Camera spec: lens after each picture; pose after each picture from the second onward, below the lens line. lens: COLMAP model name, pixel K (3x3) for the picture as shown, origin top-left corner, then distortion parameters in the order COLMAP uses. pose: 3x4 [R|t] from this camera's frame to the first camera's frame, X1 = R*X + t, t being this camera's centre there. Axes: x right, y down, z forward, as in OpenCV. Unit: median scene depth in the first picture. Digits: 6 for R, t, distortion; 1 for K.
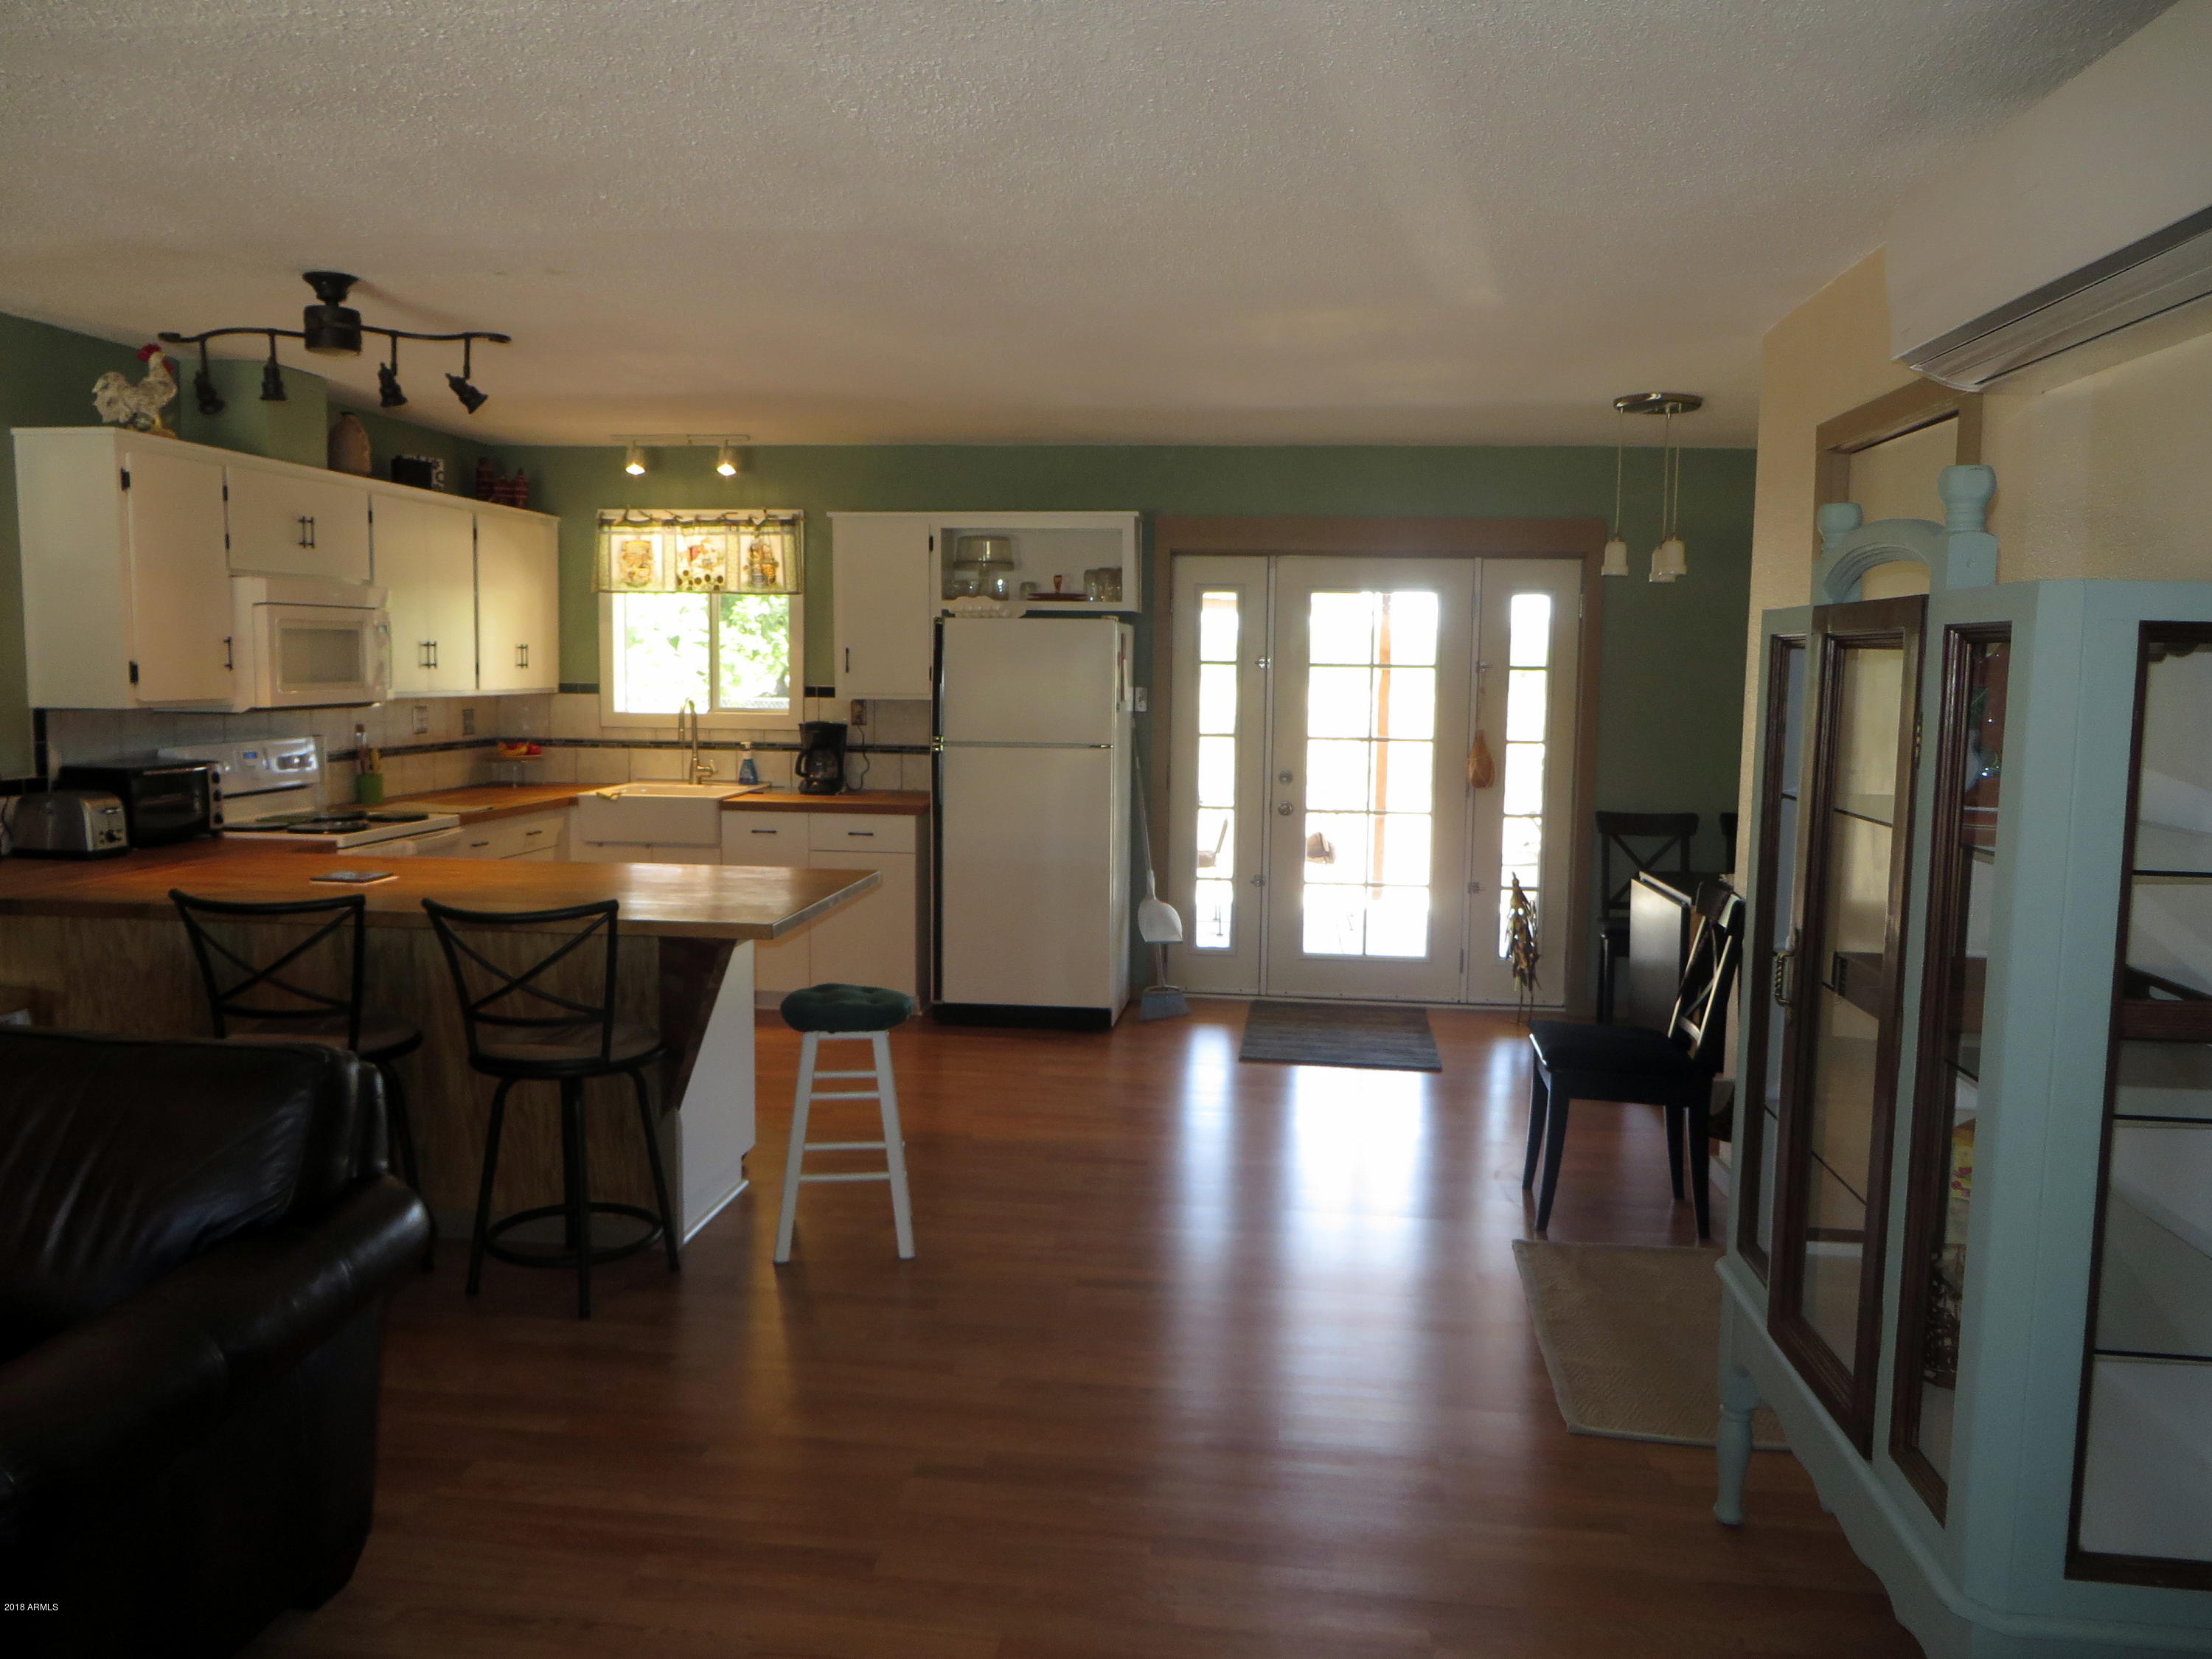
lens RADIAL K [[1657.6, 0, 1111.3], [0, 1657.6, 823.9], [0, 0, 1]] dist [-0.008757, -0.002347]
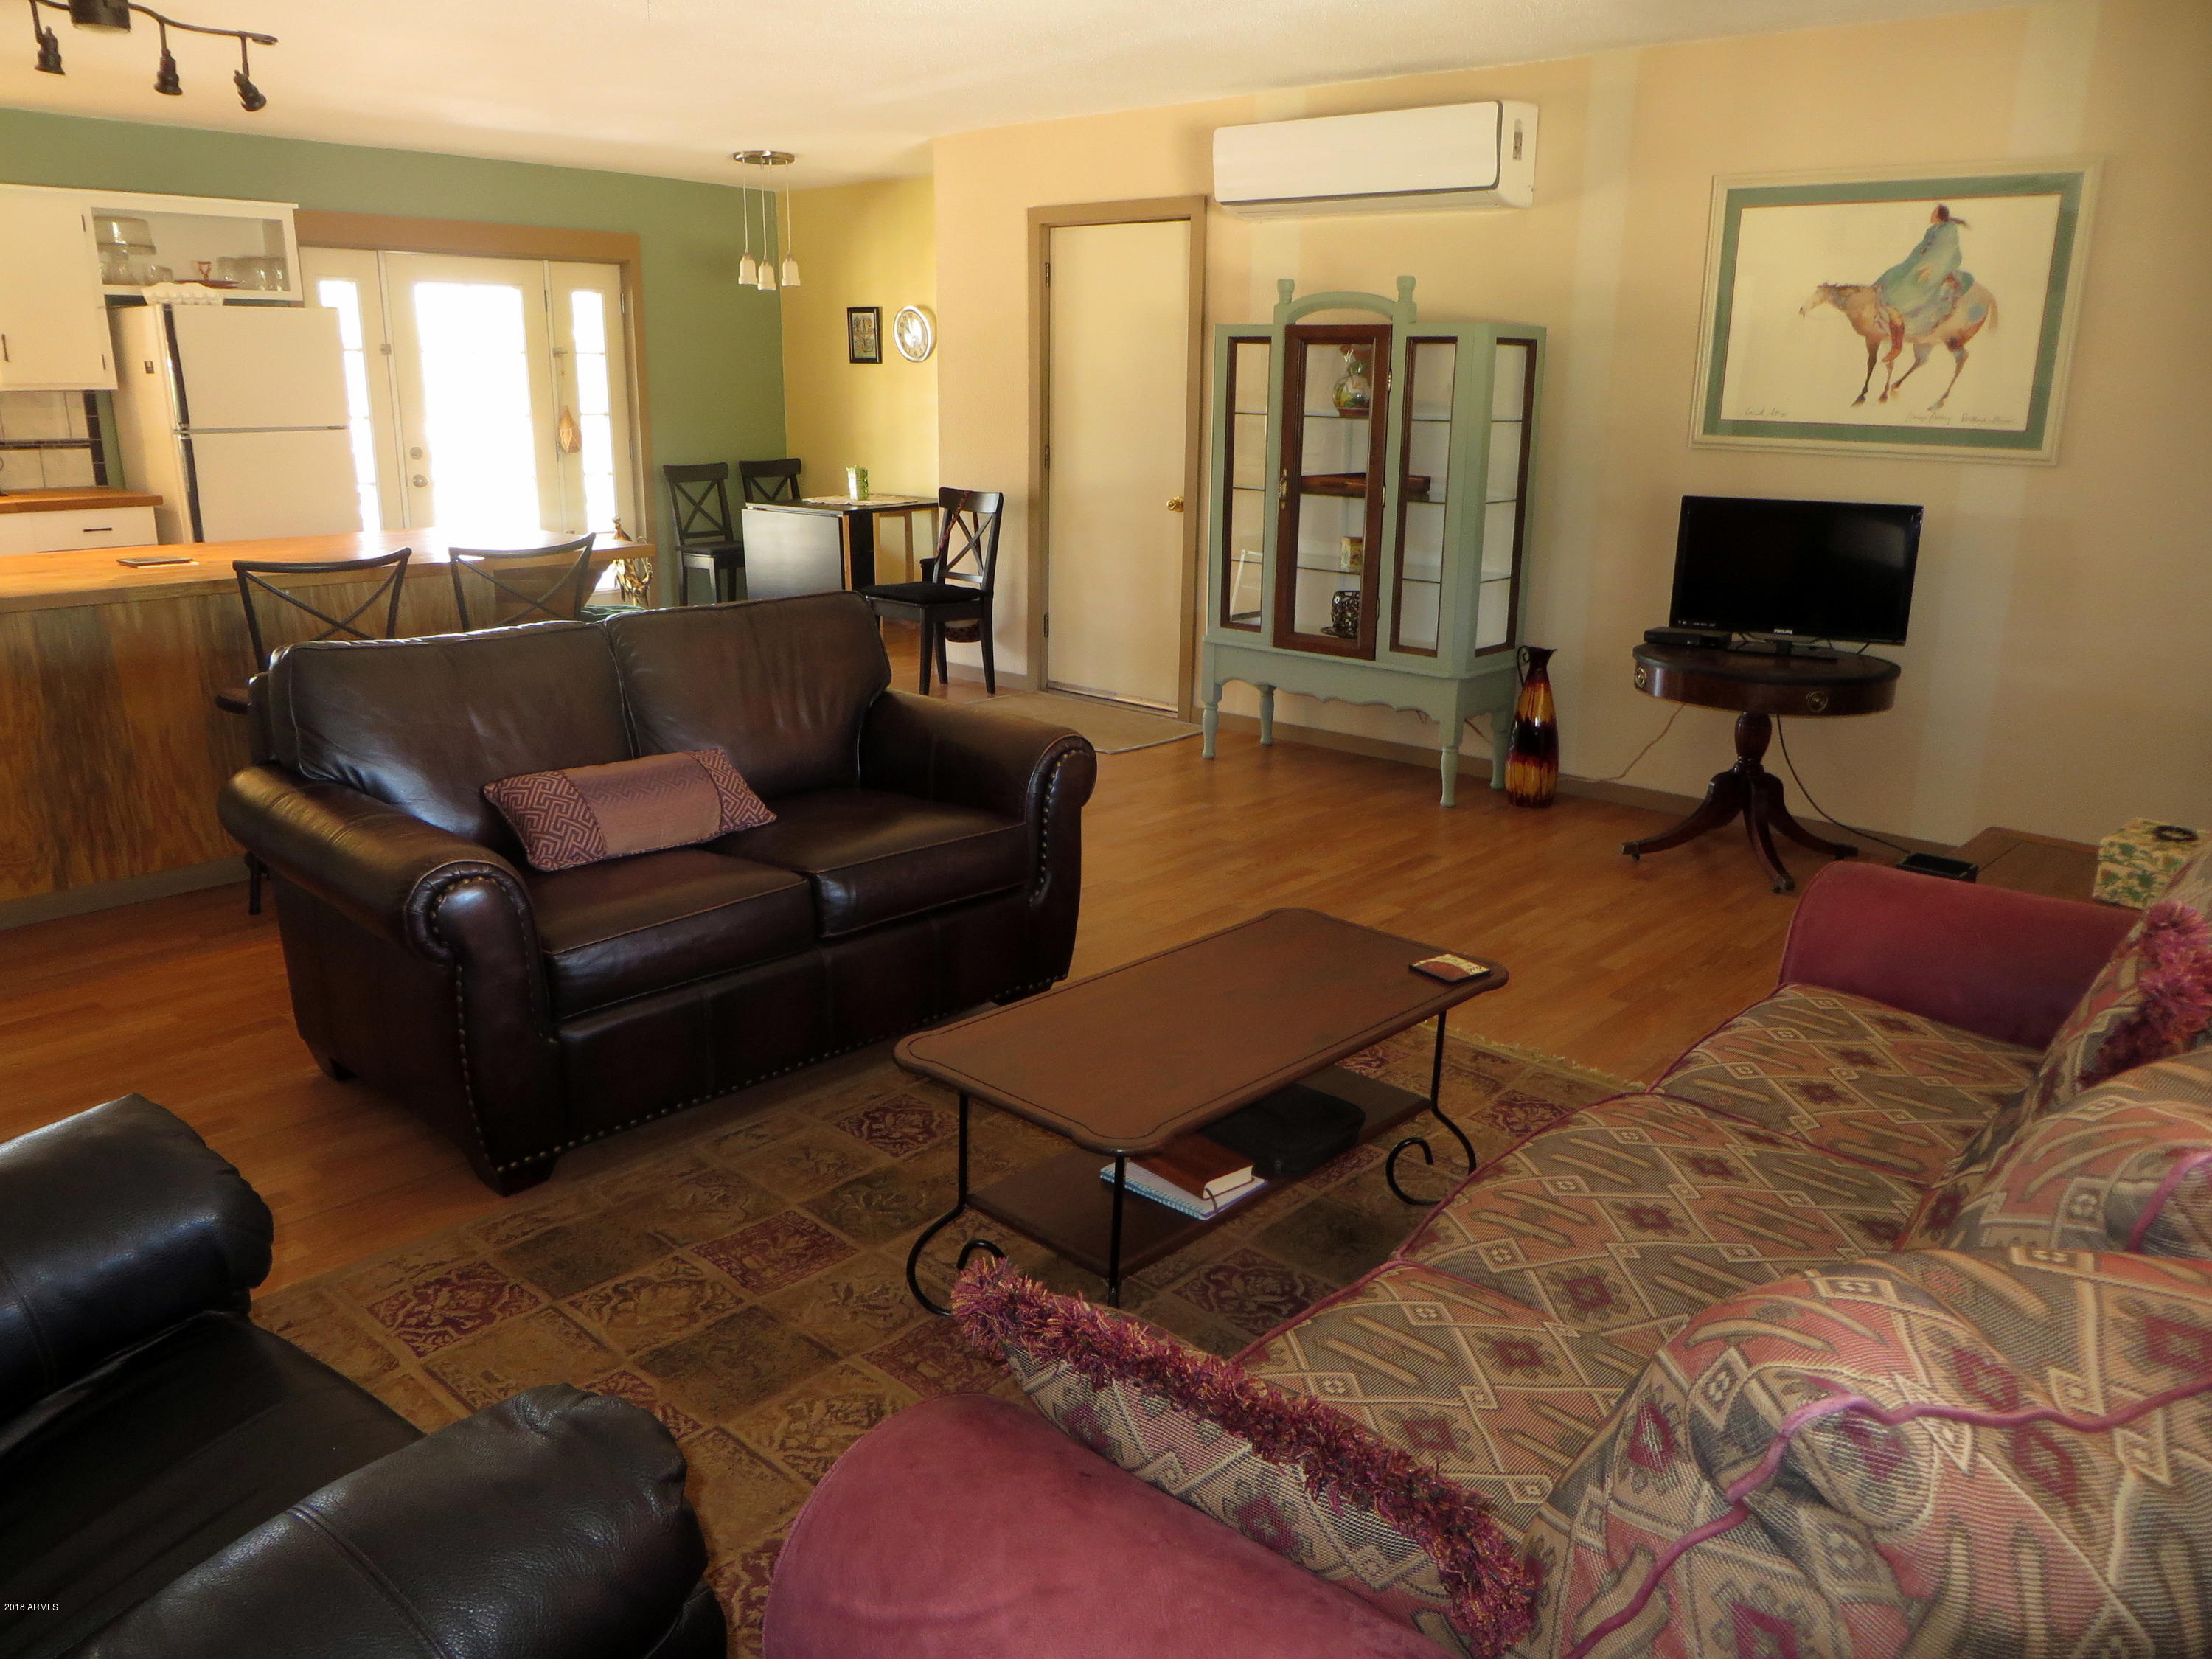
lens RADIAL K [[1660.1, 0, 1106.0], [0, 1660.1, 829.5], [0, 0, 1]] dist [-0.023262, 0.007828]
pose [[0.574834, -0.227282, 0.786072, -0.586818], [0.078768, 0.971559, 0.223312, 0.007488], [-0.814470, -0.066450, 0.576388, -0.062811]]
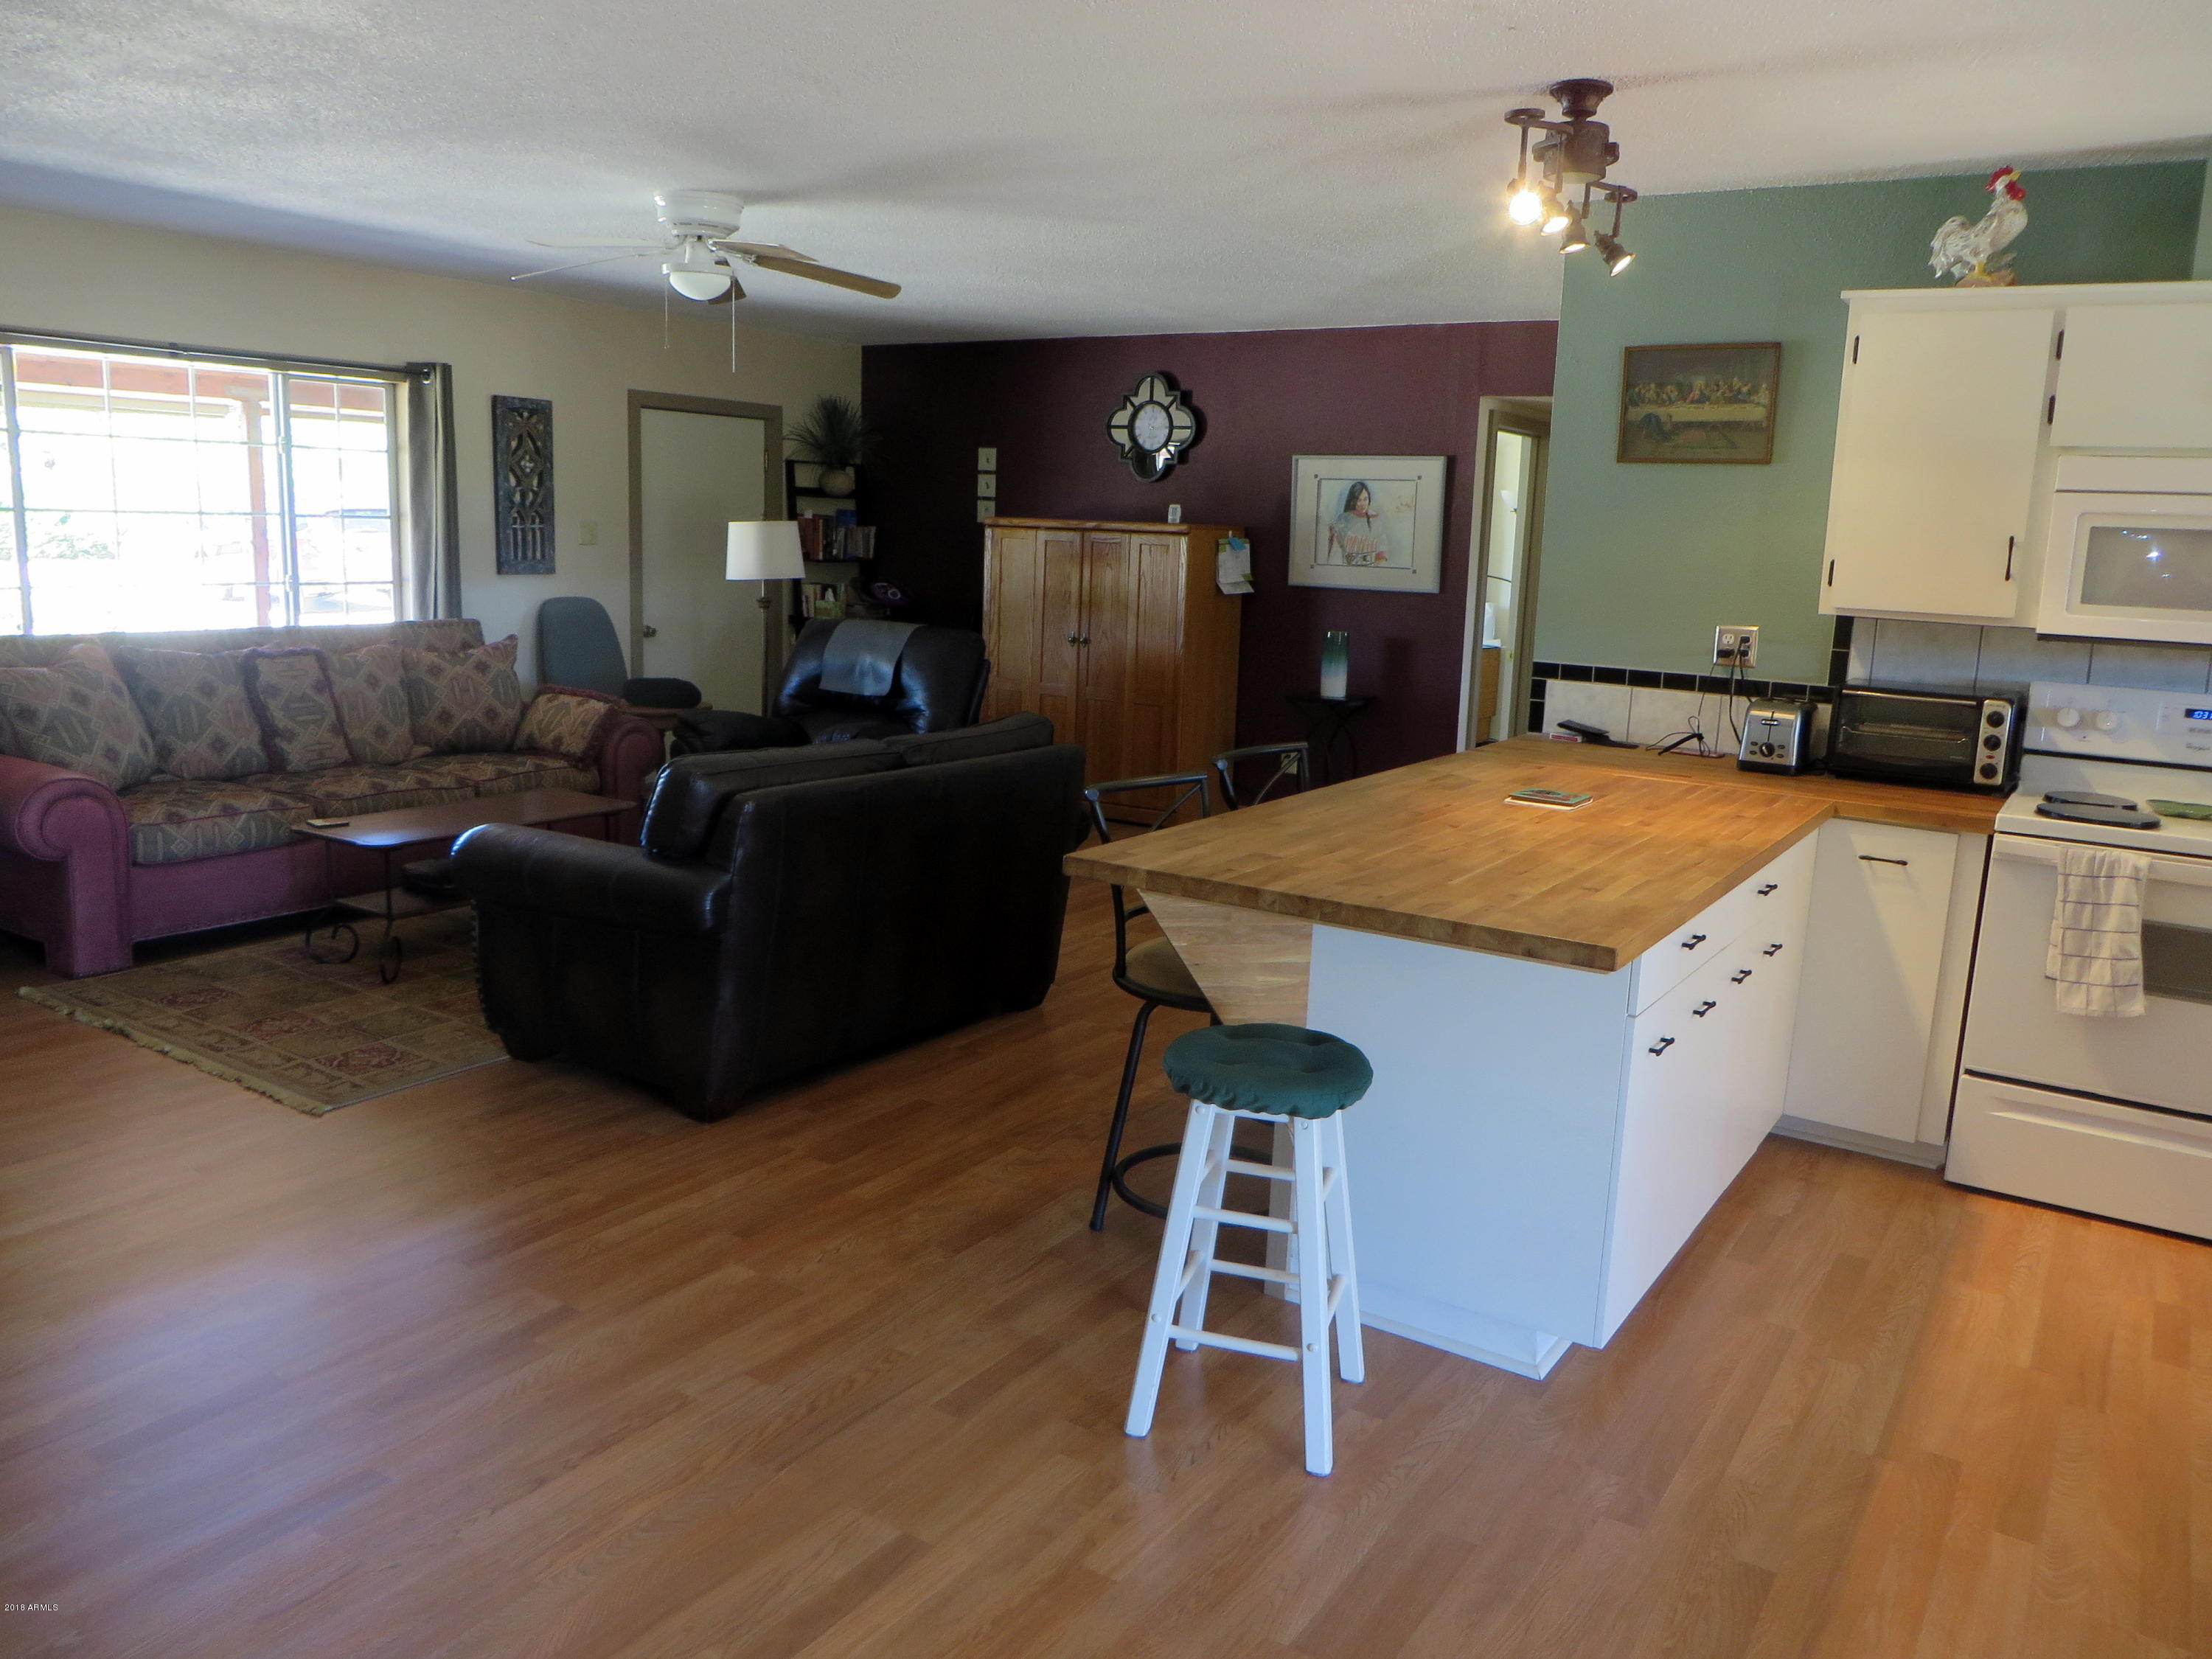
lens RADIAL K [[1632.3, 0, 1106.0], [0, 1632.3, 829.5], [0, 0, 1]] dist [-0.013559, -0.012762]
pose [[-0.454828, 0.136320, -0.880085, 0.241243], [-0.132671, 0.966817, 0.218318, -0.065027], [0.880642, 0.216058, -0.421650, 0.702581]]
